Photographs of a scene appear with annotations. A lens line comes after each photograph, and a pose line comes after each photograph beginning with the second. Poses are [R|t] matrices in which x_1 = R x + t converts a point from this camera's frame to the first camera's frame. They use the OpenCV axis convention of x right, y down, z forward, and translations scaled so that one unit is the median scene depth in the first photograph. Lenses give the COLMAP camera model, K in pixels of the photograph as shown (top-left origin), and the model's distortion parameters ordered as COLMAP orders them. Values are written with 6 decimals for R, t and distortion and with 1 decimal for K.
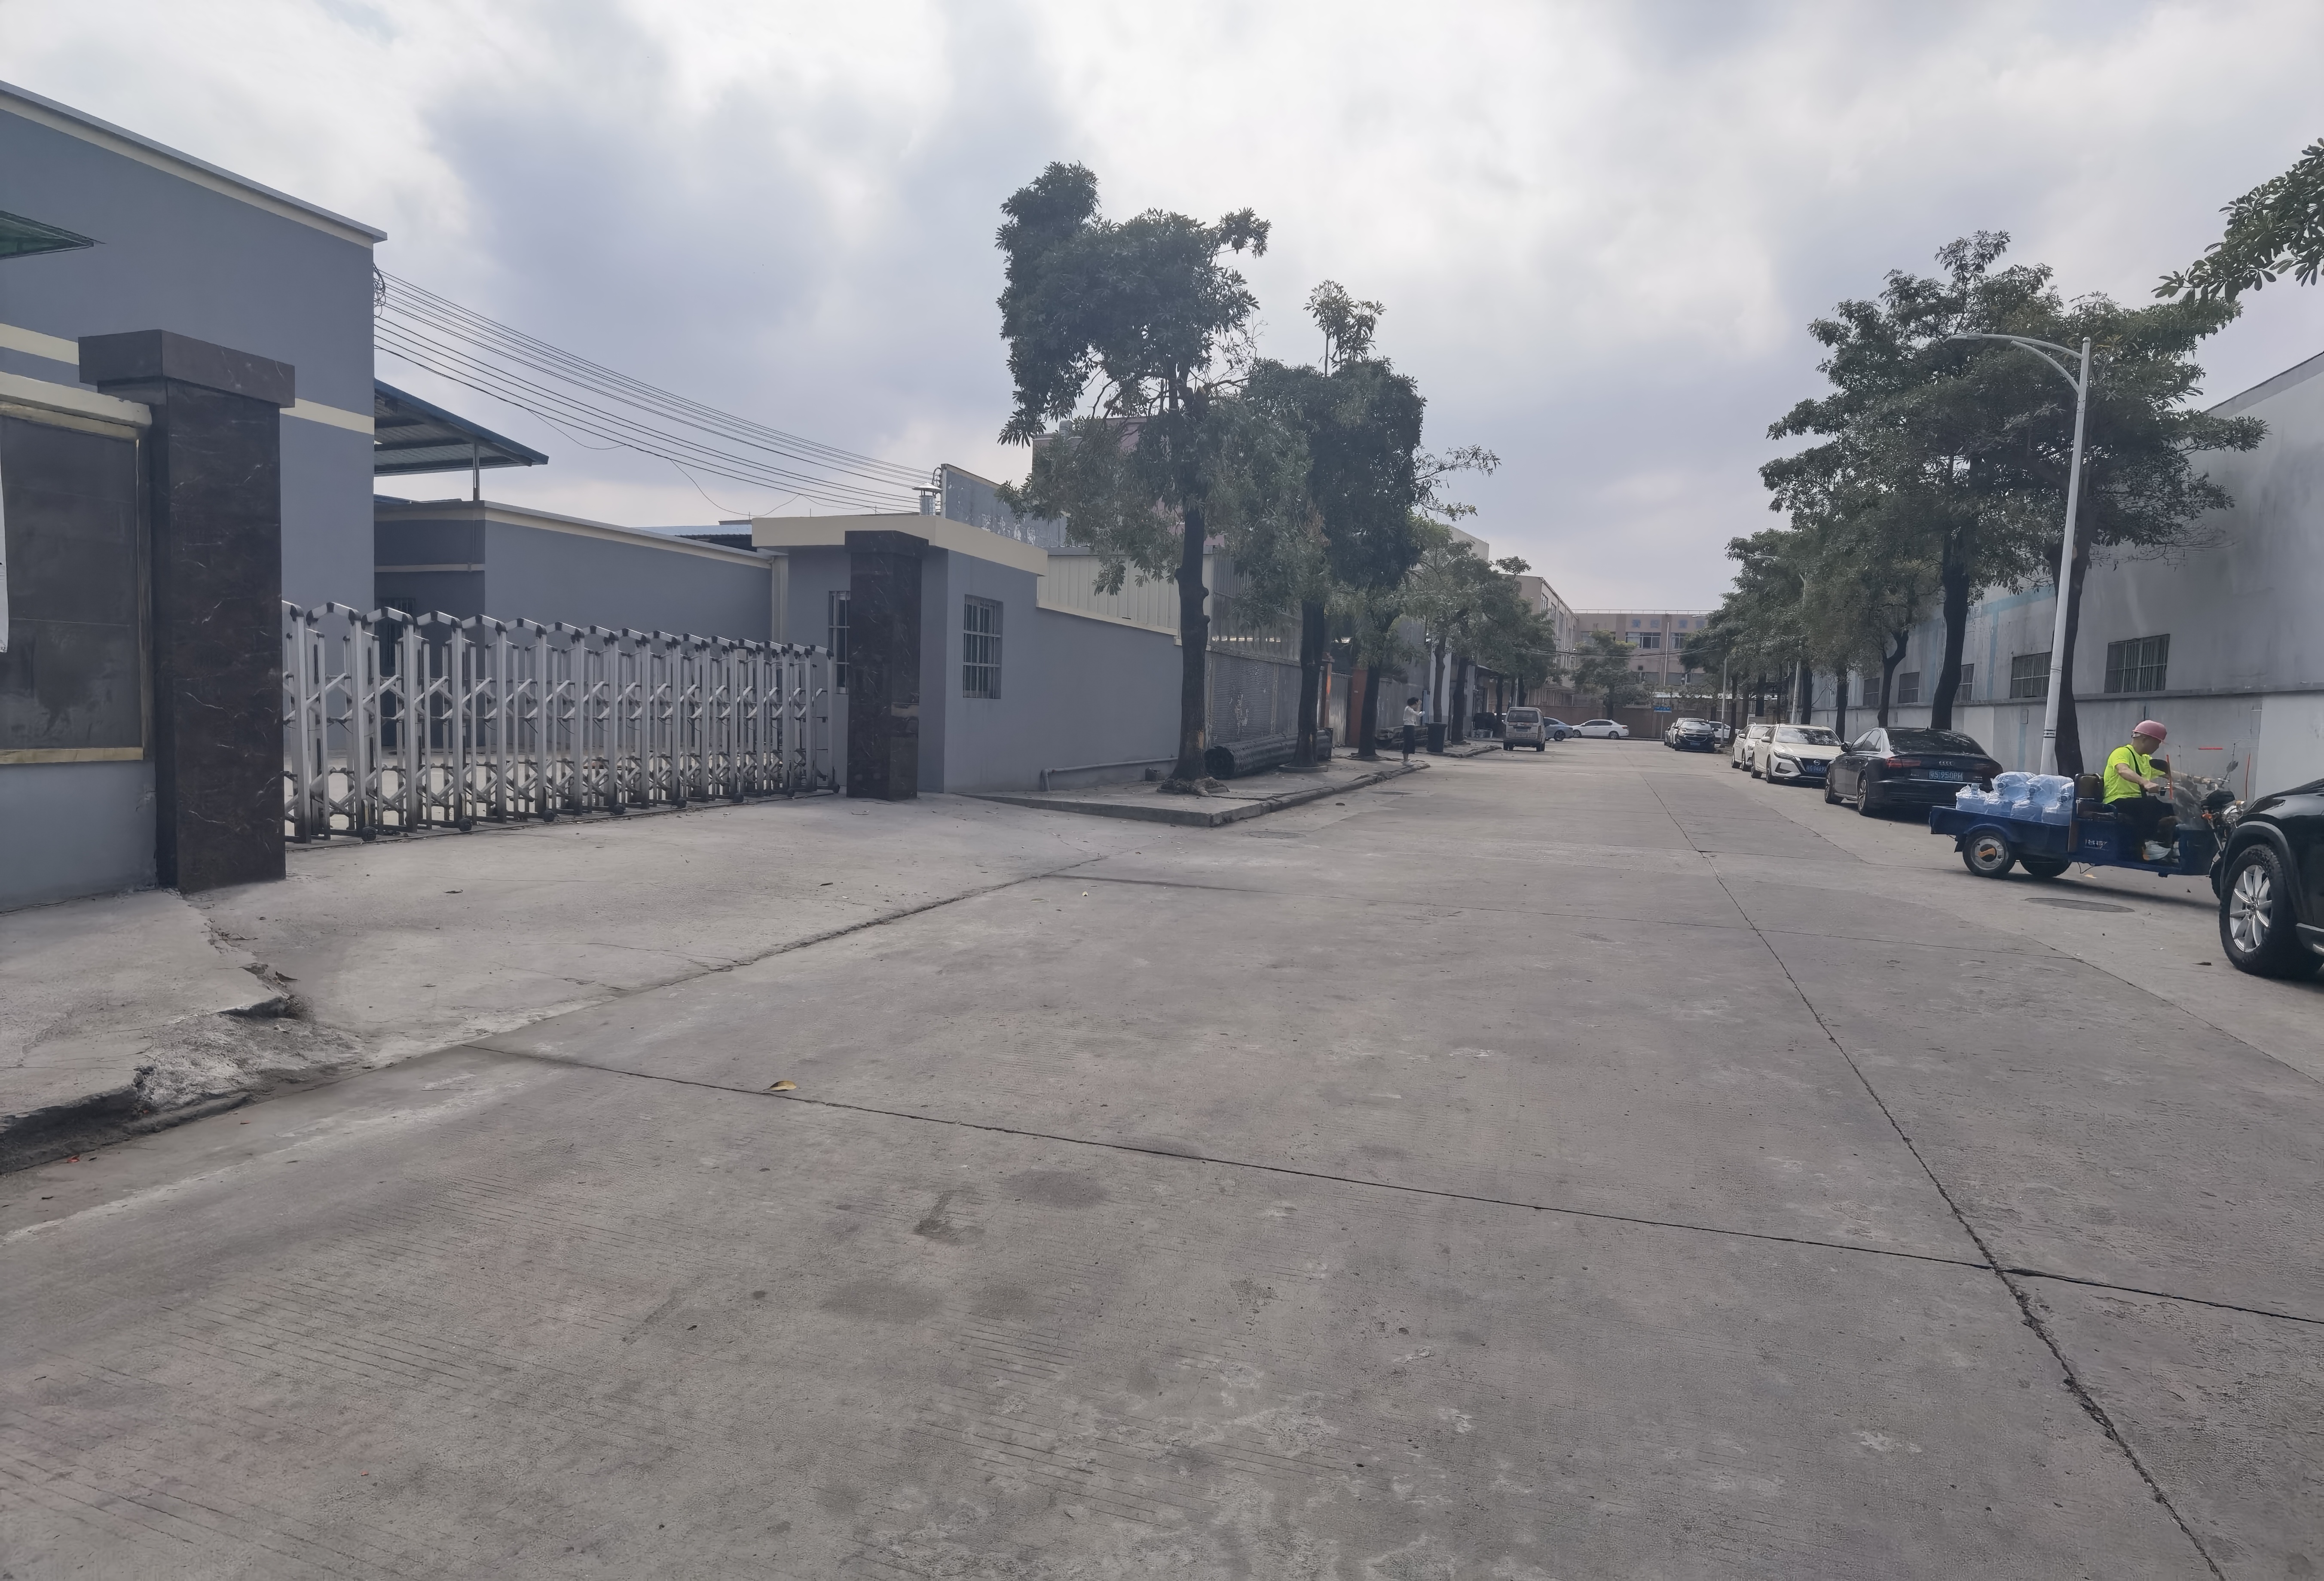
lens RADIAL K [[1213.2, 0, 1162.0], [0, 1213.2, 790.5], [0, 0, 1]] dist [-0.003420, -0.000299]
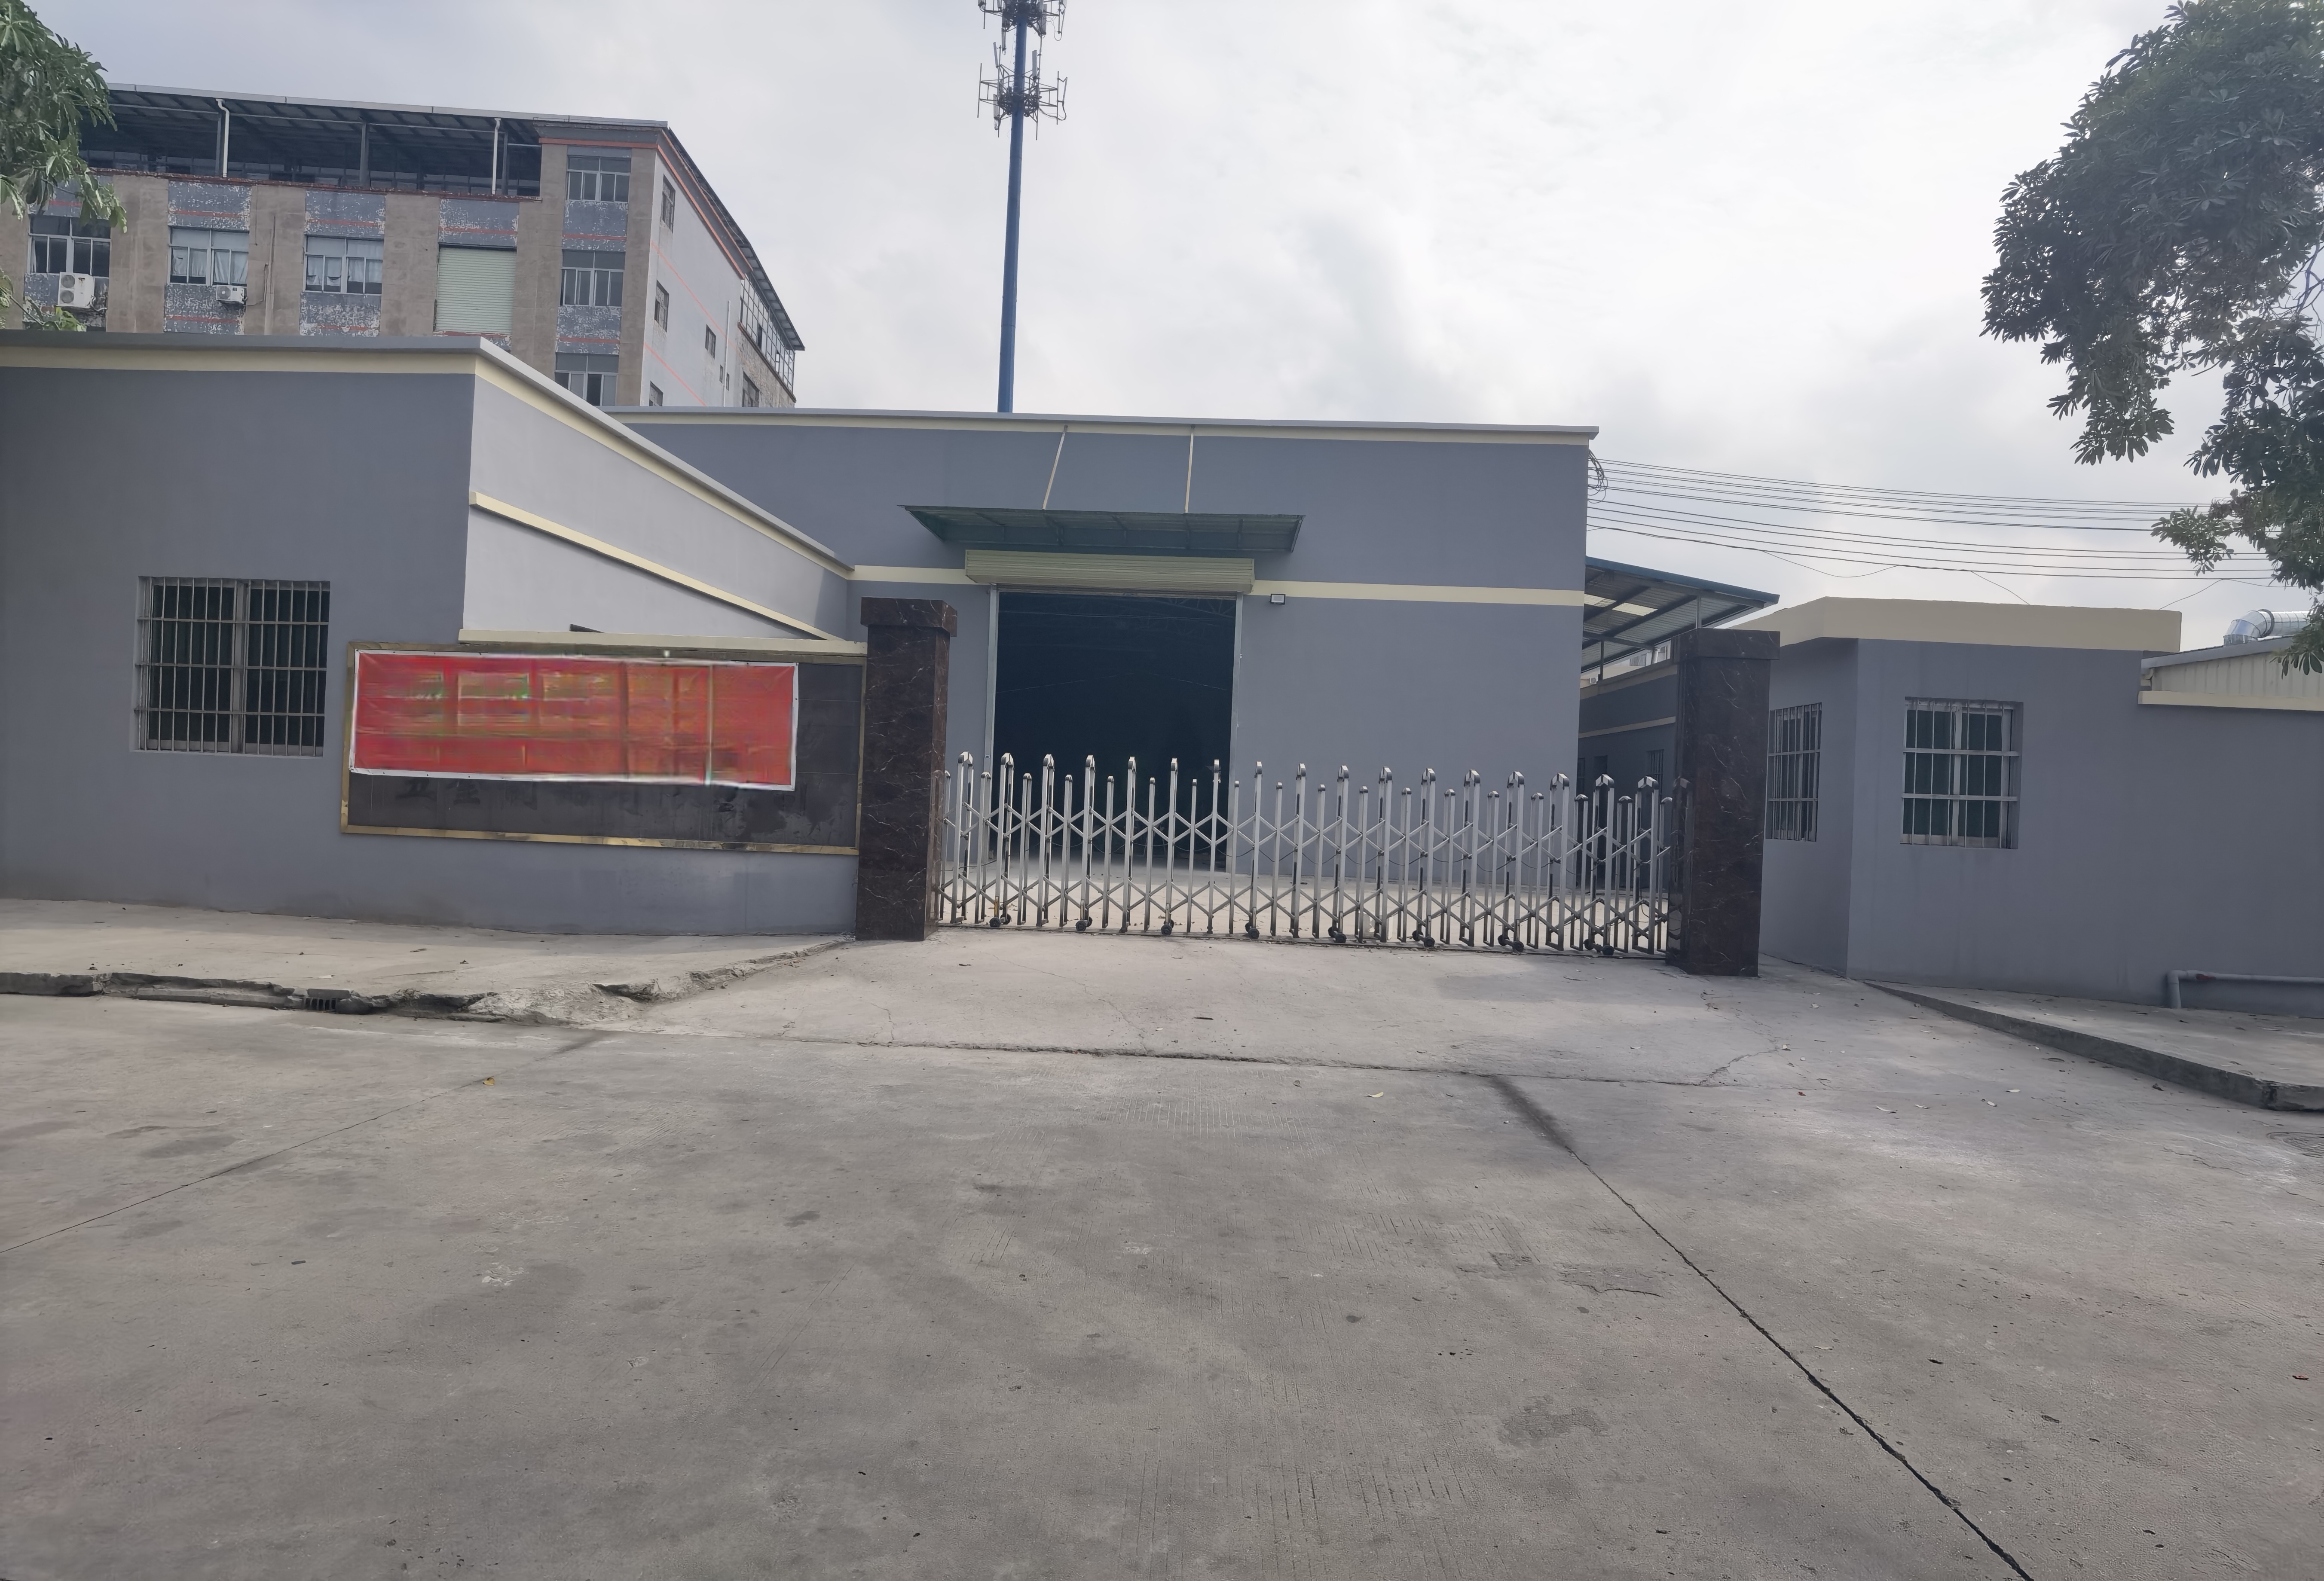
lens RADIAL K [[1228.5, 0, 1162.0], [0, 1228.5, 790.5], [0, 0, 1]] dist [-0.094402, 0.058966]
pose [[0.281779, -0.023434, -0.959193, 0.900566], [-0.099359, 0.993614, -0.053463, -0.068170], [0.954321, 0.110369, 0.277652, 0.961166]]
